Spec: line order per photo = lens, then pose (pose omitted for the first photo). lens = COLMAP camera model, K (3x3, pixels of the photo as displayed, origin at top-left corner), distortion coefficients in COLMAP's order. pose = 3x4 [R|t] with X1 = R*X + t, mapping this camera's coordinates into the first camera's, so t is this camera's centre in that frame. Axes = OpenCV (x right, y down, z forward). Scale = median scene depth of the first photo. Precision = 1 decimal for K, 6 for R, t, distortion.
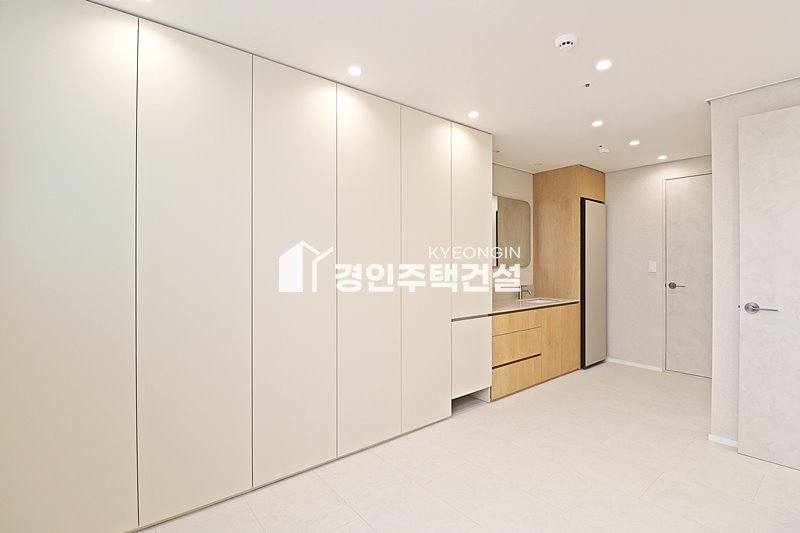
lens RADIAL K [[368.2, 0, 404.9], [0, 368.2, 263.8], [0, 0, 1]] dist [-0.001970, -0.011940]
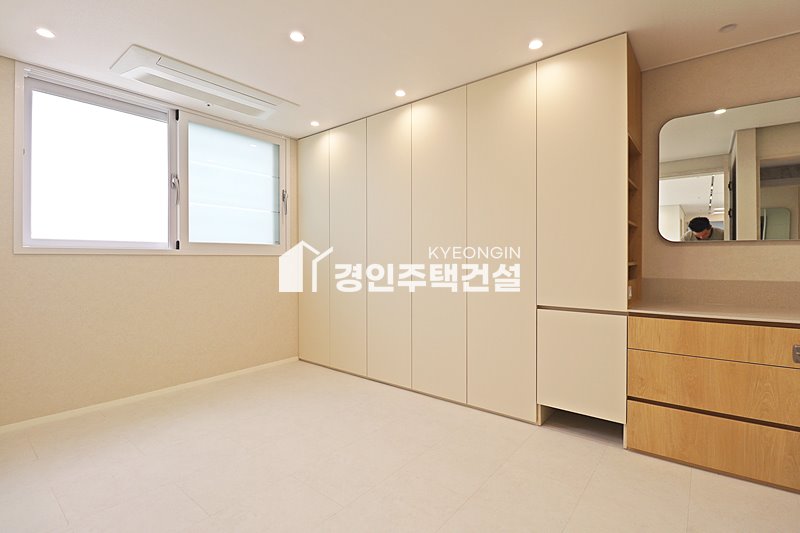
lens RADIAL K [[368.2, 0, 404.9], [0, 368.2, 263.8], [0, 0, 1]] dist [-0.001970, -0.011940]
pose [[0.225087, 0.009009, -0.974297, 0.593224], [-0.004537, 0.999956, 0.008199, 0.037569], [0.974328, 0.002575, 0.225118, 0.371563]]
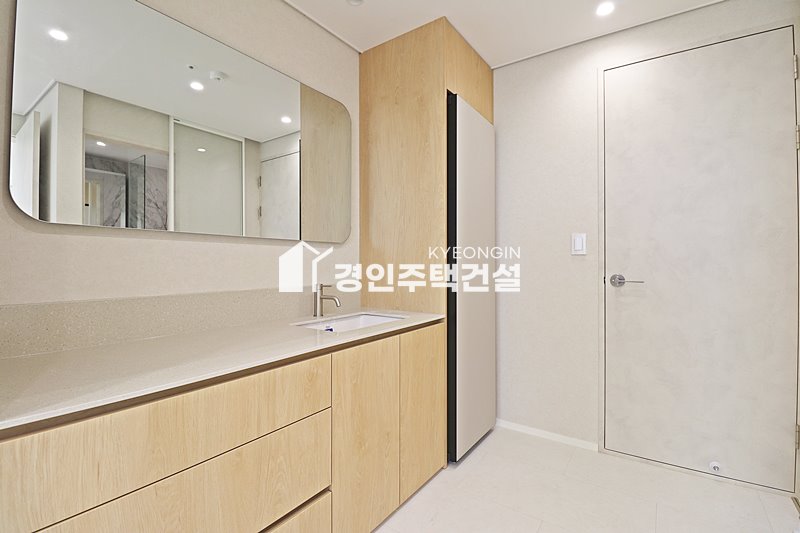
lens RADIAL K [[368.2, 0, 404.9], [0, 368.2, 263.8], [0, 0, 1]] dist [-0.001970, -0.011940]
pose [[0.959333, -0.000466, 0.282275, 0.302855], [0.000738, 0.999999, -0.000857, 0.036071], [-0.282275, 0.001031, 0.959333, 0.585193]]
